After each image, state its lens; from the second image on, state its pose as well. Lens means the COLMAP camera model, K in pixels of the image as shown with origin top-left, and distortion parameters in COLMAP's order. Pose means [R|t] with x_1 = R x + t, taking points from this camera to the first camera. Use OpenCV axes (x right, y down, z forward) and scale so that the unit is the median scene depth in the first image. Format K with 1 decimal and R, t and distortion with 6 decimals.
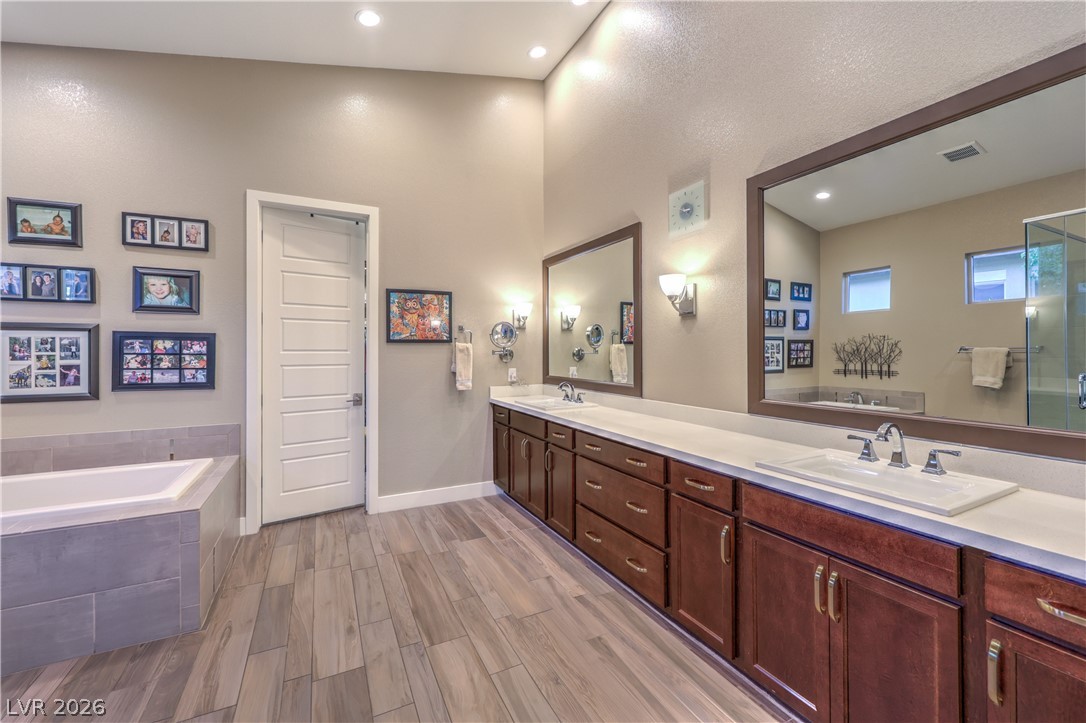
lens RADIAL K [[439.1, 0, 548.5], [0, 439.1, 351.7], [0, 0, 1]] dist [-0.002461, -0.000224]
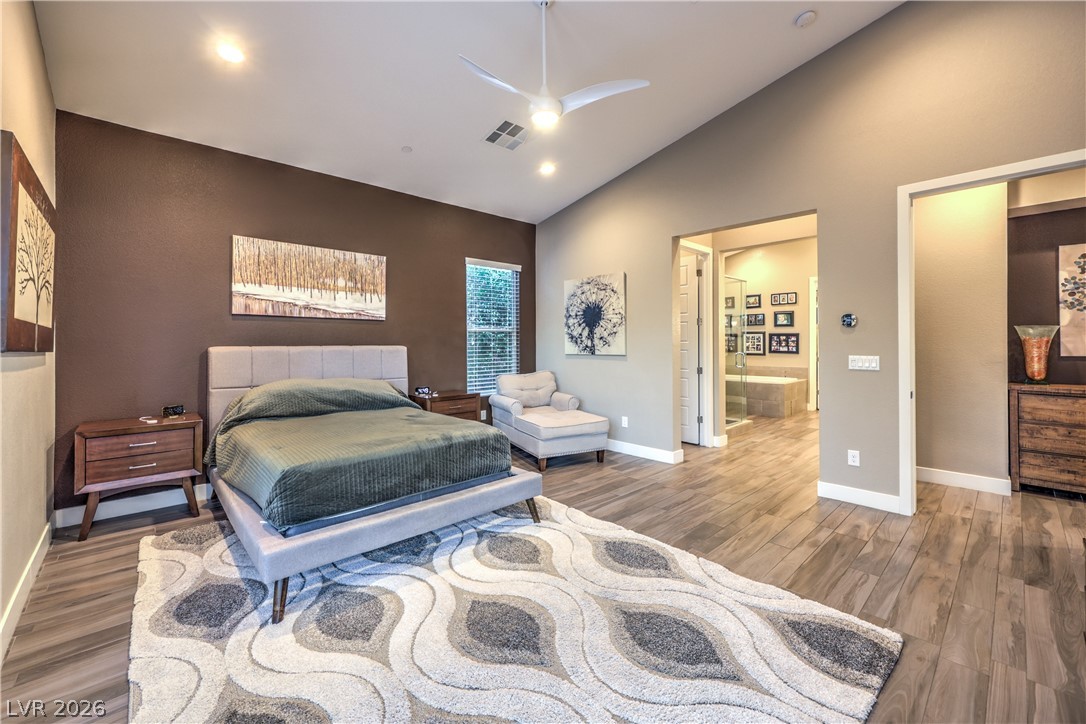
lens RADIAL K [[439.1, 0, 541.9], [0, 439.1, 342.0], [0, 0, 1]] dist [-0.002461, -0.000224]
pose [[0.258360, -0.001155, -0.966048, 1.531875], [0.001041, 0.999999, -0.000917, 0.013813], [0.966048, -0.000769, 0.258361, -1.304213]]
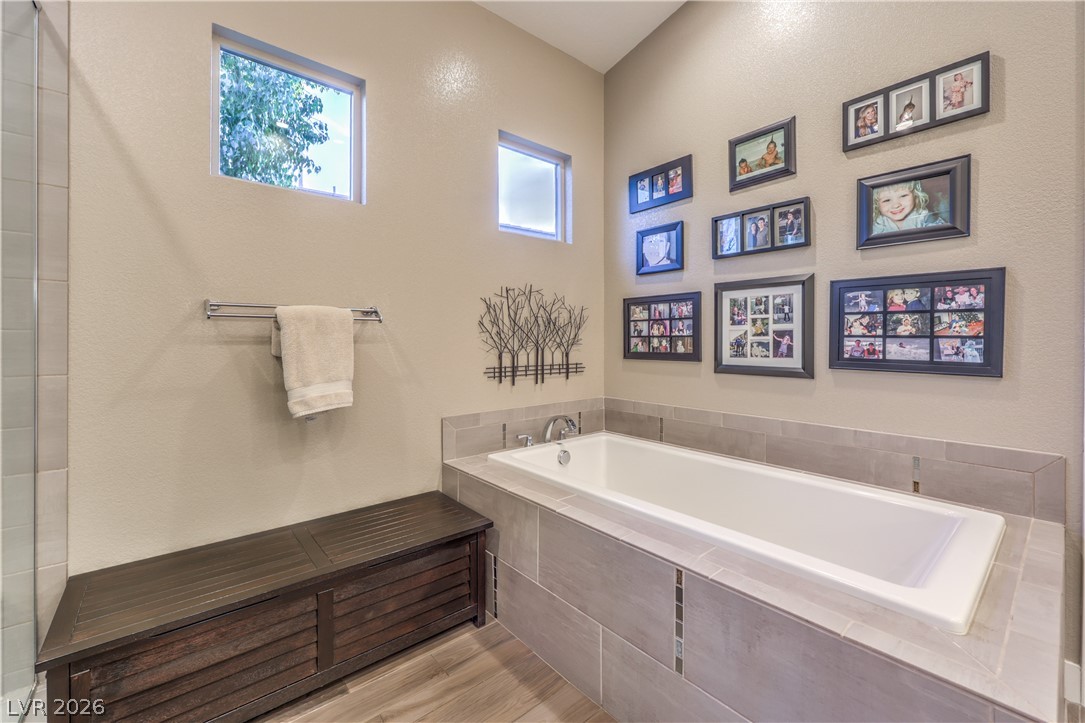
lens RADIAL K [[438.7, 0, 536.5], [0, 438.7, 341.8], [0, 0, 1]] dist [-0.002461, -0.000224]
pose [[0.203076, 0.006594, -0.979141, -0.399367], [0.000460, 0.999977, 0.006829, 0.042598], [0.979163, -0.001837, 0.203068, 0.392681]]
